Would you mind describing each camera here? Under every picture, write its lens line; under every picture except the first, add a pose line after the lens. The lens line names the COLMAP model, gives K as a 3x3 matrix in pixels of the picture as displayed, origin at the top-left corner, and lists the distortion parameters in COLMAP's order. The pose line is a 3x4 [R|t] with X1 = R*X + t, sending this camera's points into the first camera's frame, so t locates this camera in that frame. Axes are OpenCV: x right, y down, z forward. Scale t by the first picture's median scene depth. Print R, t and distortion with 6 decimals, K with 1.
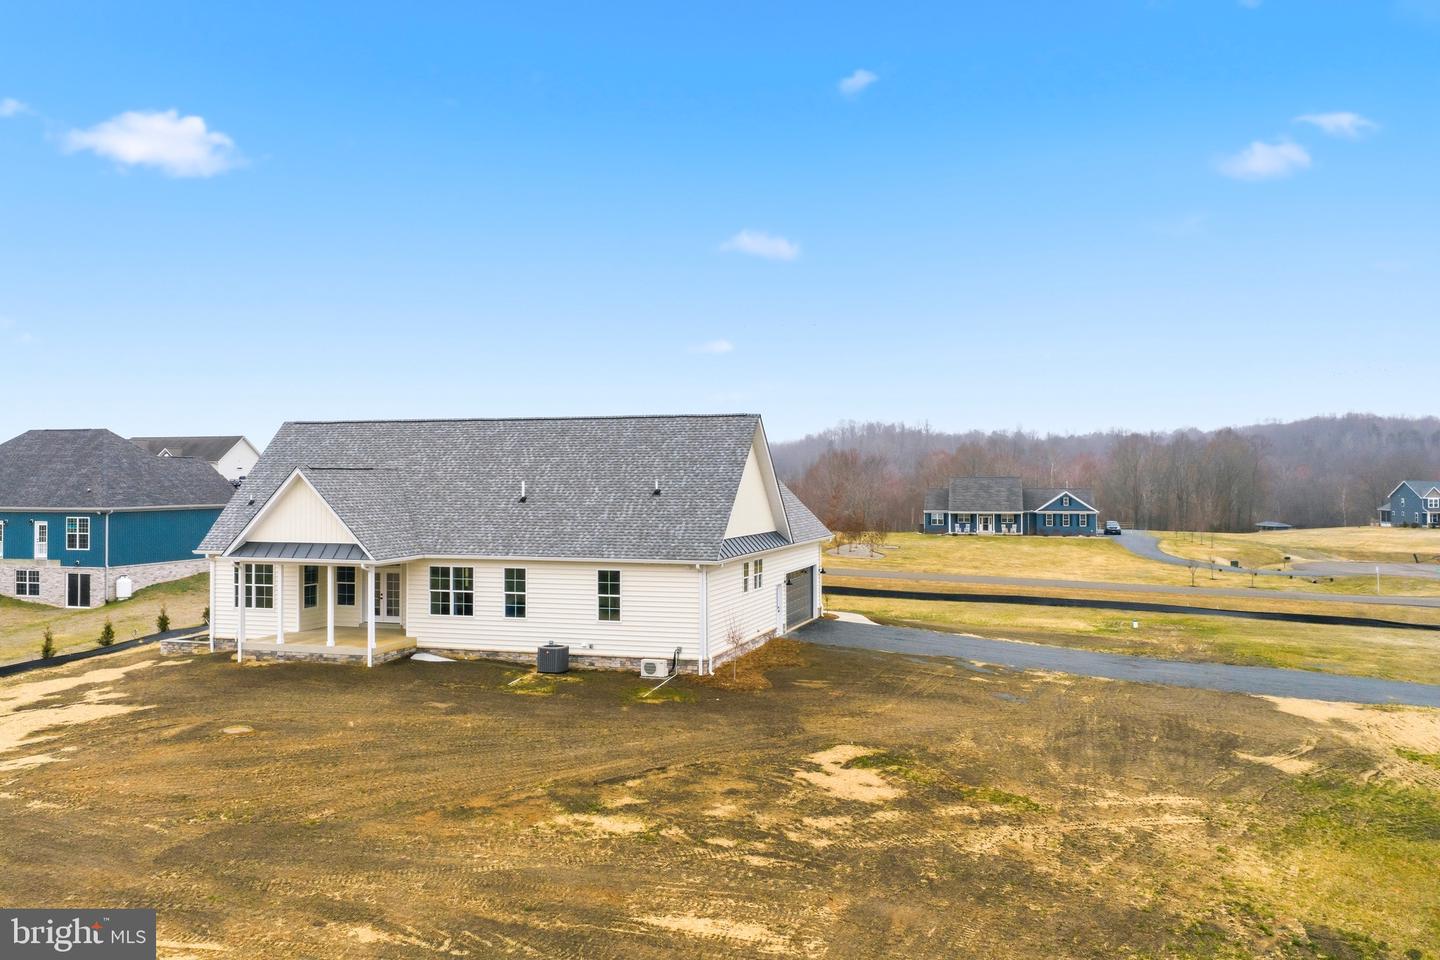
lens RADIAL K [[1193.2, 0, 747.2], [0, 1193.2, 515.6], [0, 0, 1]] dist [0.019832, -0.024936]
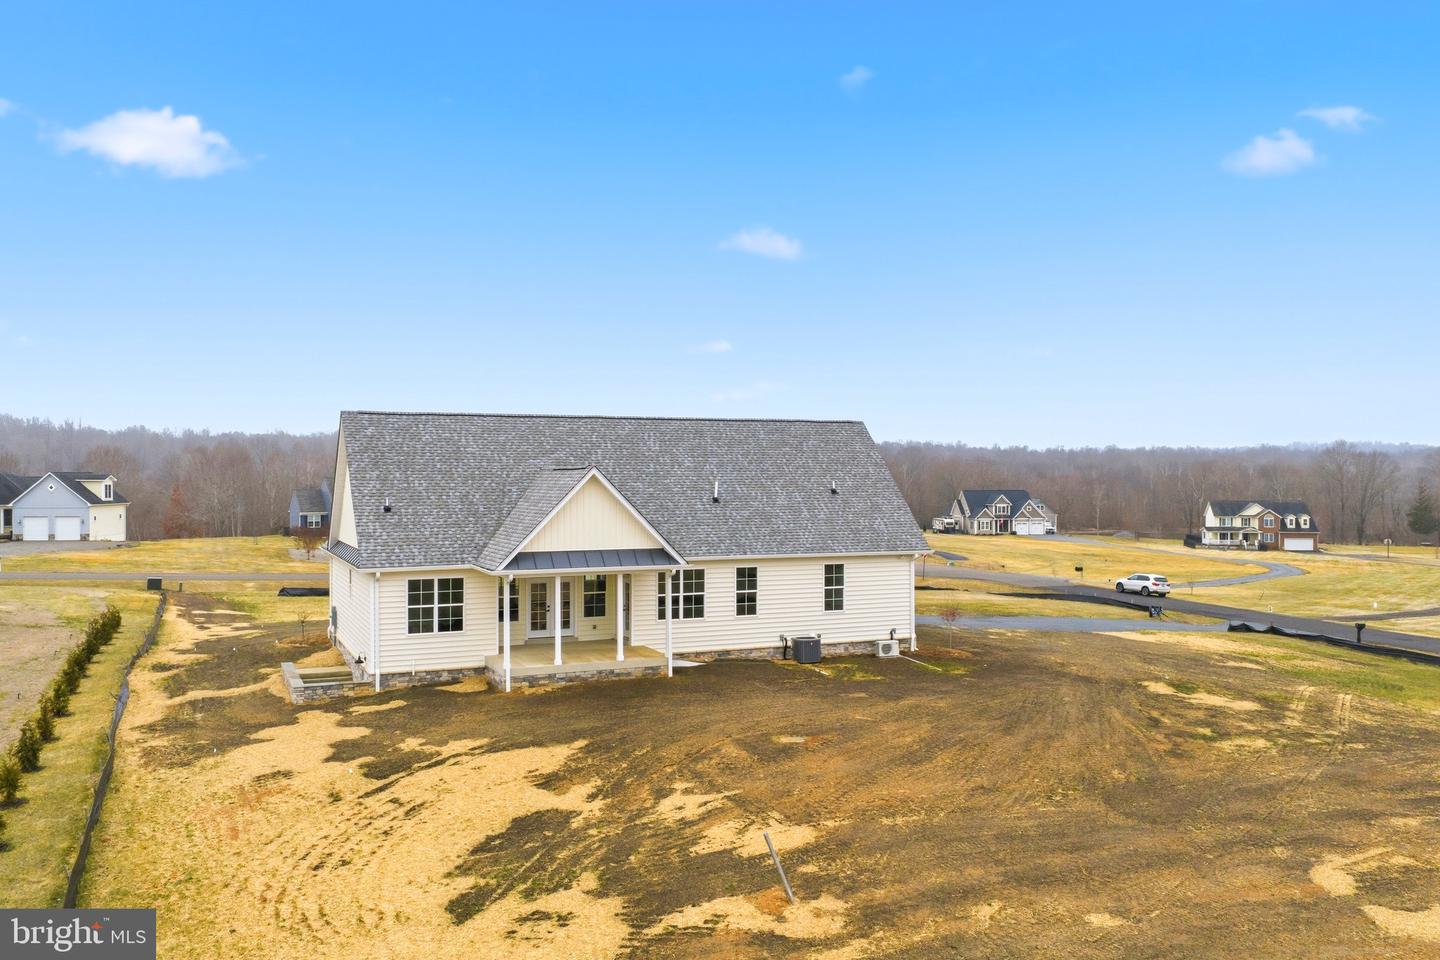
lens RADIAL K [[1193.2, 0, 722.4], [0, 1193.2, 490.3], [0, 0, 1]] dist [0.019832, -0.024936]
pose [[0.761049, -0.010775, 0.648605, -0.873971], [0.024289, 0.999634, -0.011894, -0.010032], [-0.648239, 0.024805, 0.761033, 0.234733]]
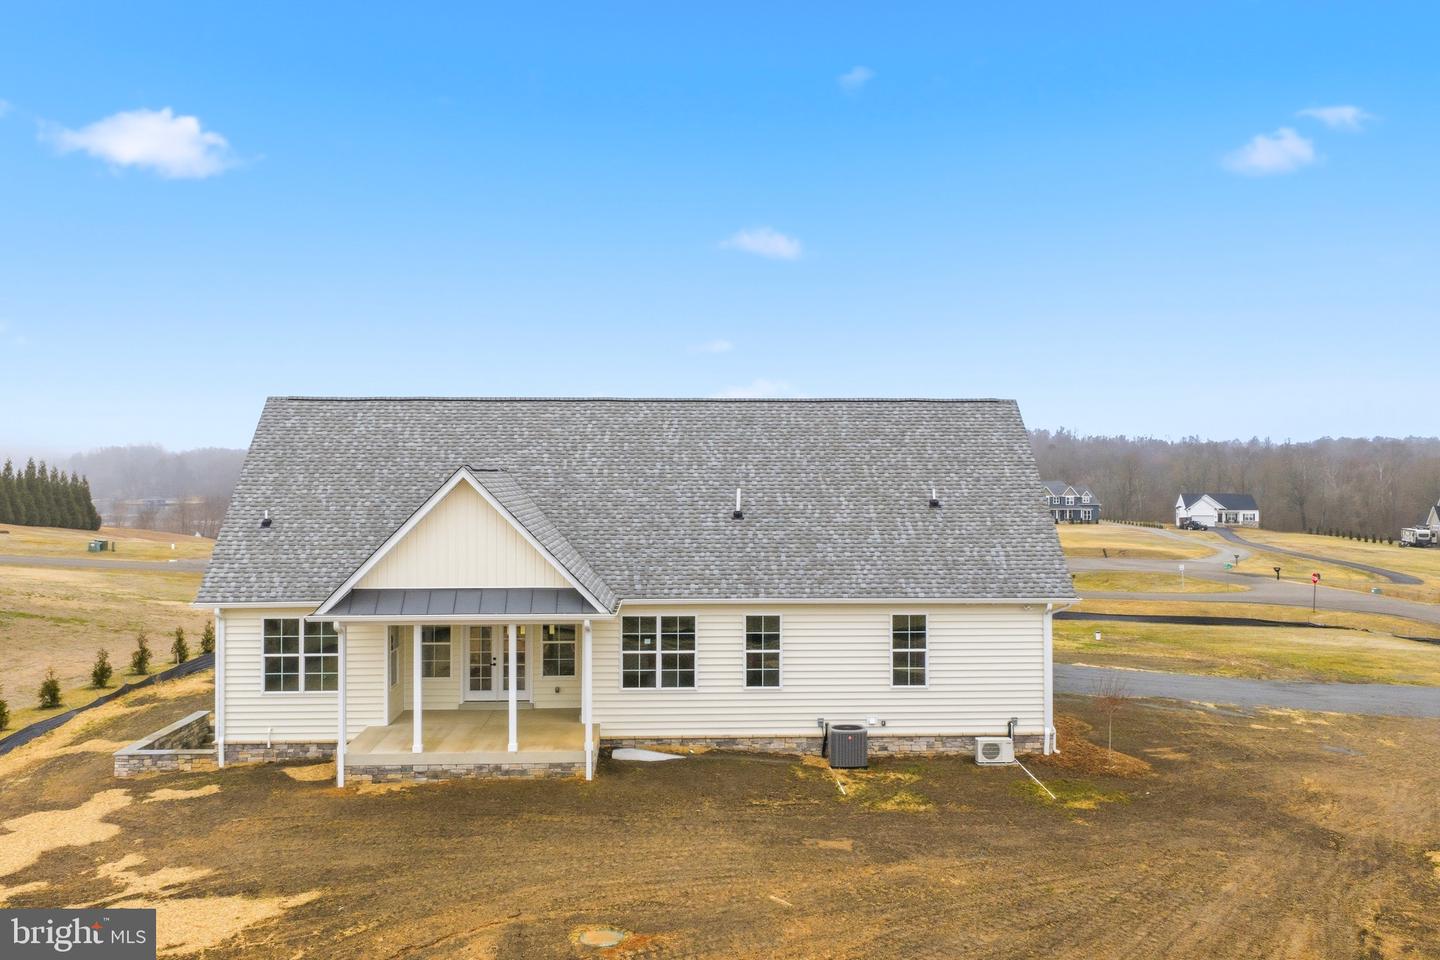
lens RADIAL K [[1193.2, 0, 725.6], [0, 1193.2, 478.8], [0, 0, 1]] dist [0.019832, -0.024936]
pose [[0.943196, -0.001810, 0.332231, -0.444540], [0.012003, 0.999518, -0.028630, -0.015243], [-0.332019, 0.030991, 0.942763, 0.355326]]
